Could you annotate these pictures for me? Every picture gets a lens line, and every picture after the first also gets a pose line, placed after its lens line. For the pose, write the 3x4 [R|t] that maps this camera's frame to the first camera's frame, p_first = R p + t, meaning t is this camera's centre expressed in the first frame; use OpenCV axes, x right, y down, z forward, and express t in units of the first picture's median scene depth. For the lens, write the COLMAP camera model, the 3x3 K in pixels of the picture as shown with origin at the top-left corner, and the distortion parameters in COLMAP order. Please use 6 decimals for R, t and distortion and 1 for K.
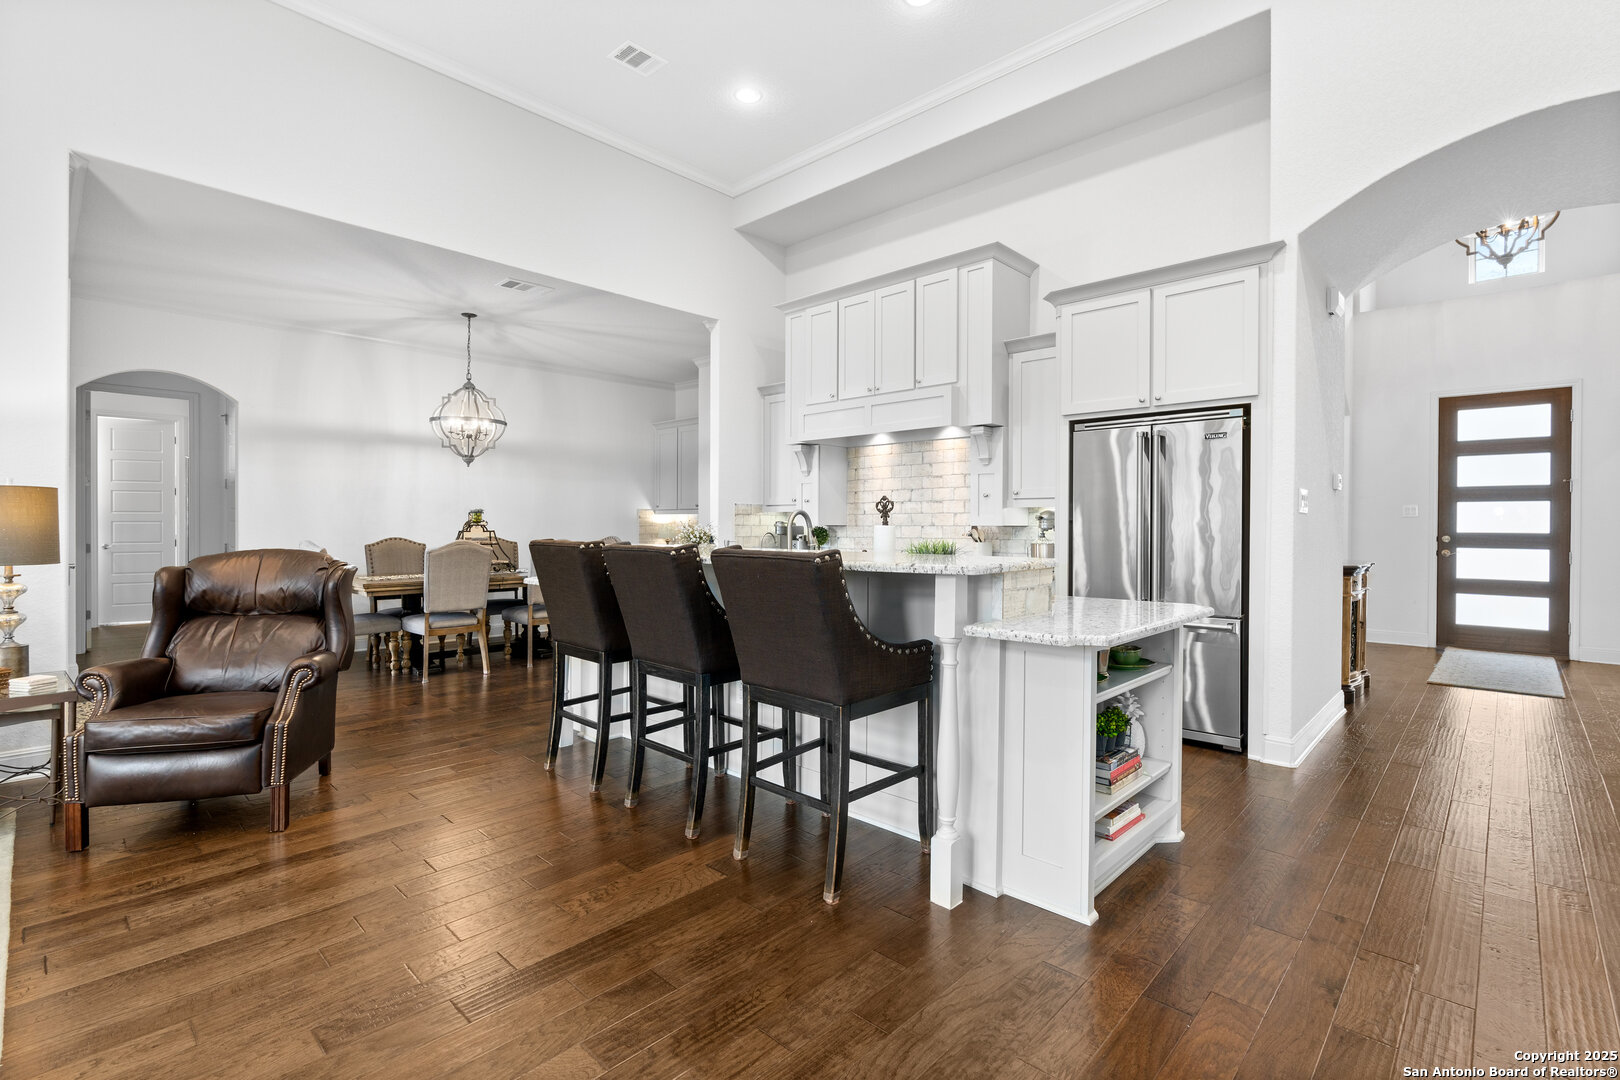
lens RADIAL K [[739.7, 0, 799.7], [0, 739.7, 531.1], [0, 0, 1]] dist [-0.009532, 0.003908]
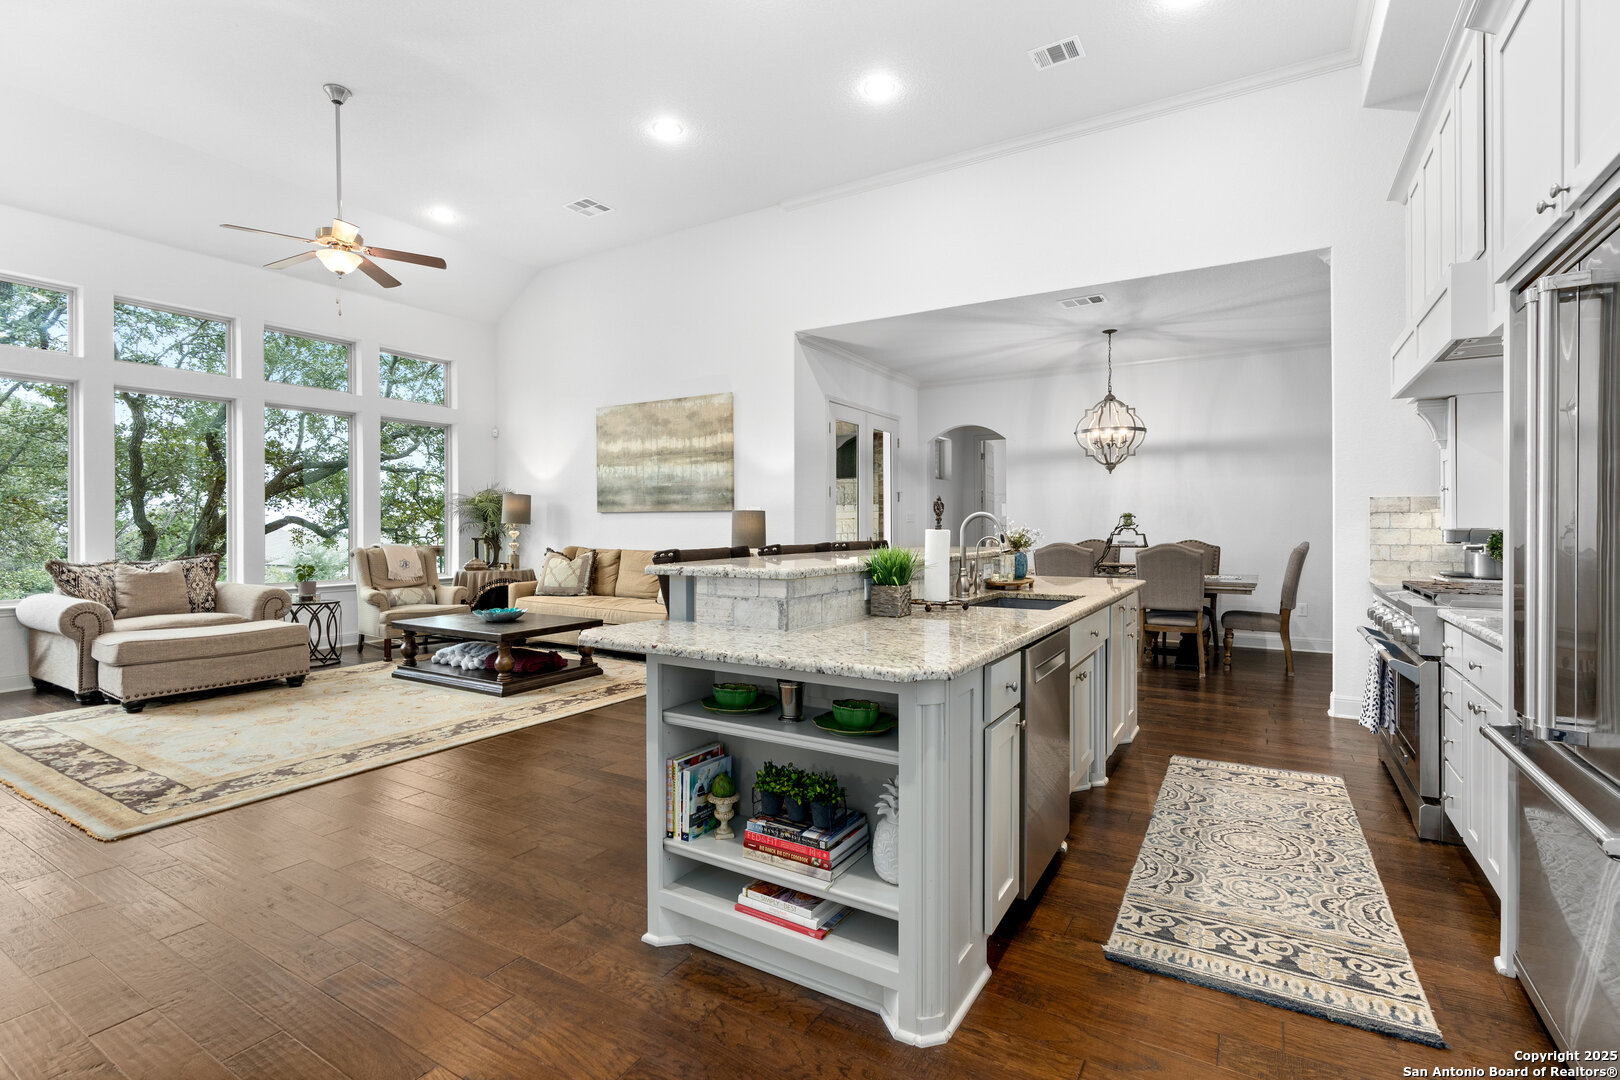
lens RADIAL K [[739.7, 0, 817.0], [0, 739.7, 523.2], [0, 0, 1]] dist [-0.009532, 0.003908]
pose [[0.225665, -0.008000, -0.974172, 0.614570], [-0.005758, 0.999938, -0.009546, -0.004025], [0.974188, 0.007763, 0.225605, 0.436484]]
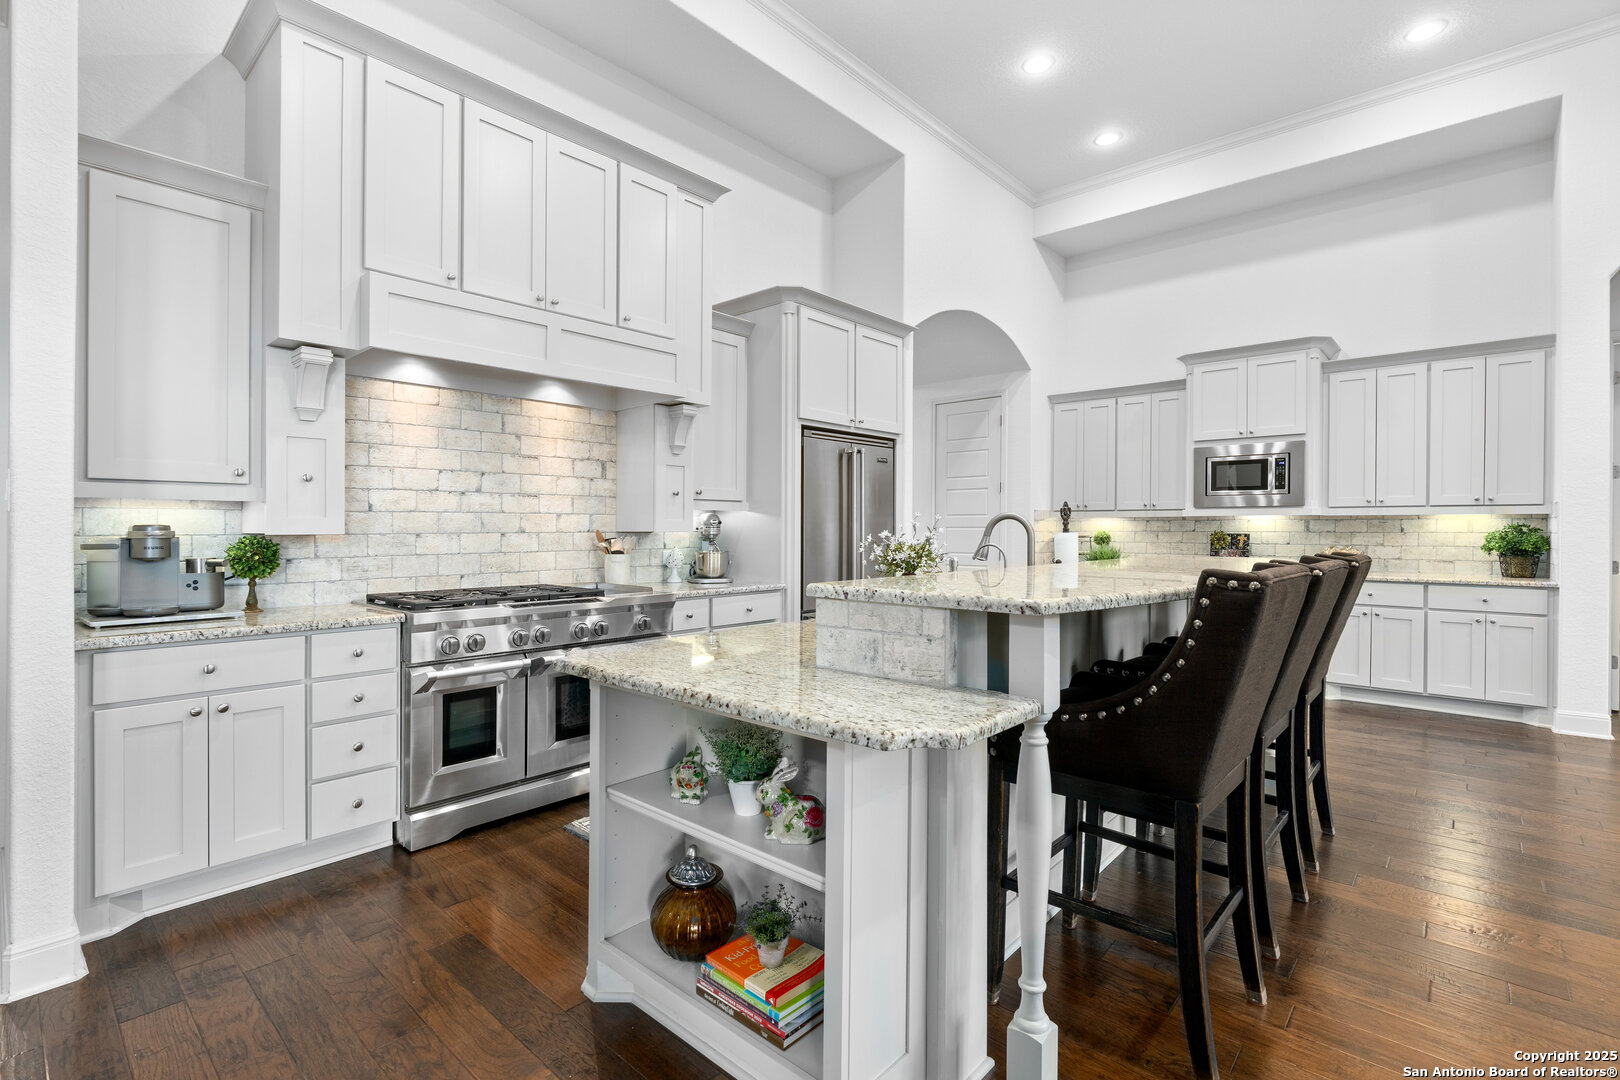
lens RADIAL K [[739.7, 0, 833.5], [0, 739.7, 530.7], [0, 0, 1]] dist [-0.009532, 0.003908]
pose [[-0.043284, -0.005716, 0.999046, -0.544527], [0.009420, 0.999937, 0.006129, -0.012216], [-0.999018, 0.009676, -0.043227, 0.883689]]
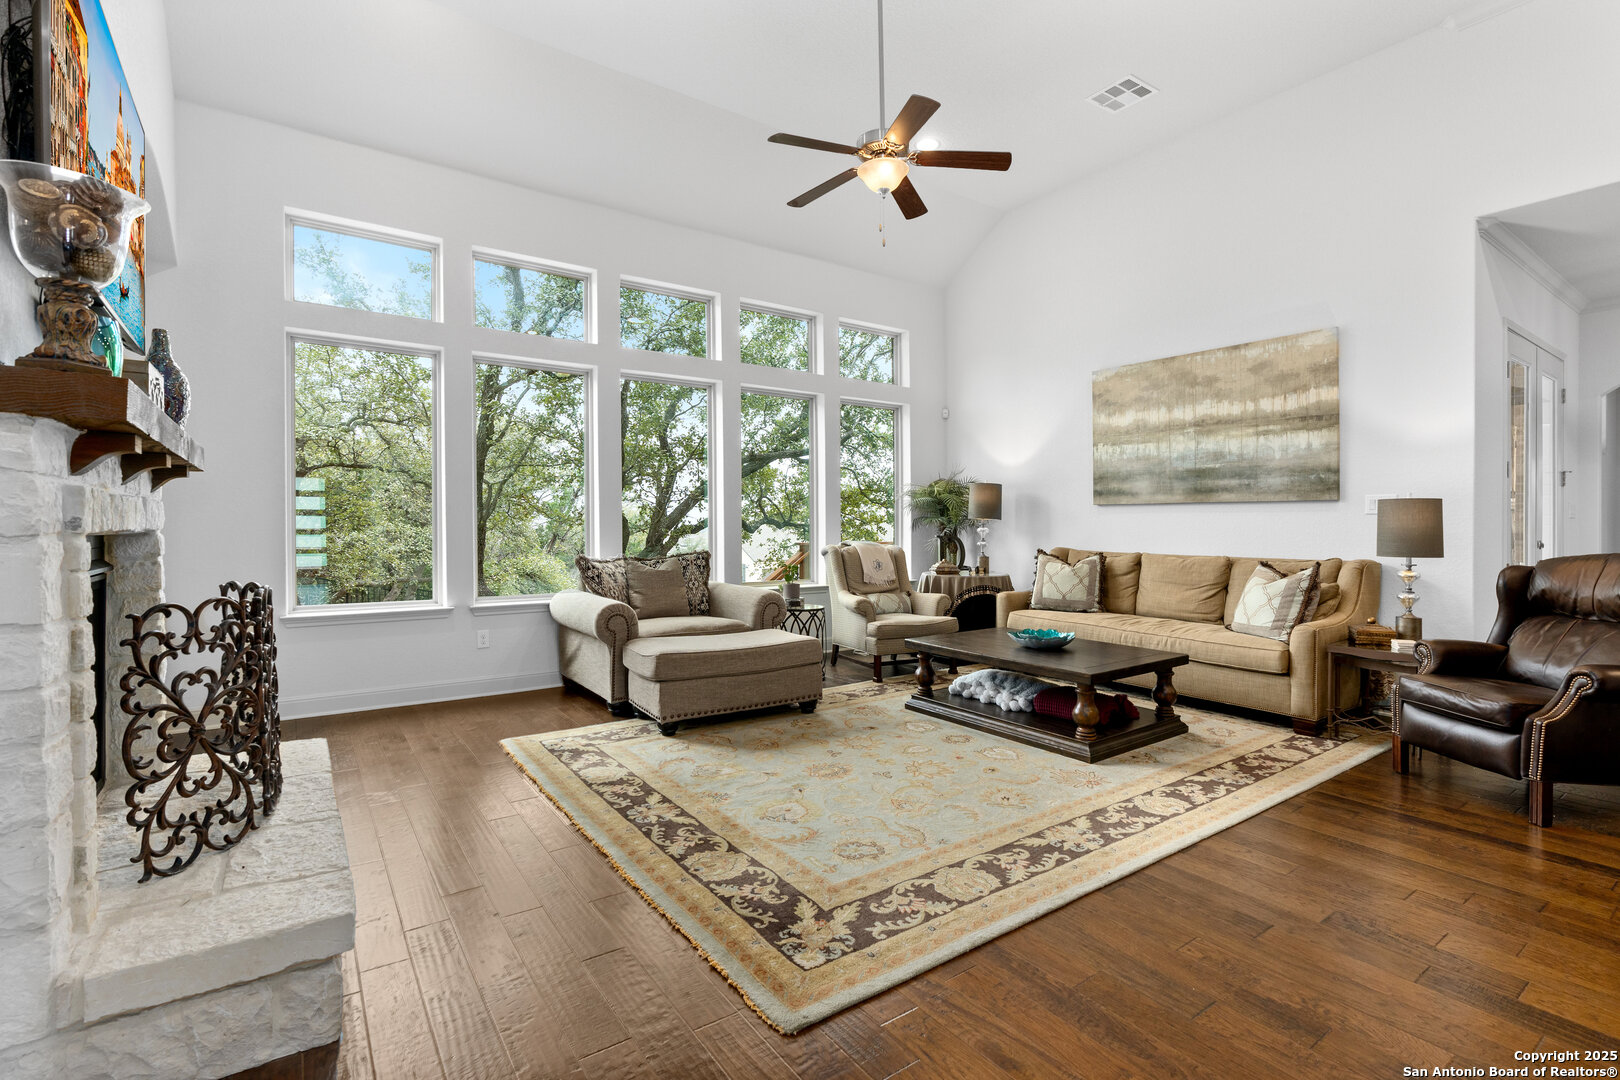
lens RADIAL K [[739.7, 0, 825.5], [0, 739.7, 533.4], [0, 0, 1]] dist [-0.009532, 0.003908]
pose [[-0.173435, 0.009838, -0.984796, 0.270210], [-0.011356, 0.999864, 0.011988, -0.000994], [0.984780, 0.013262, -0.173300, 0.106820]]
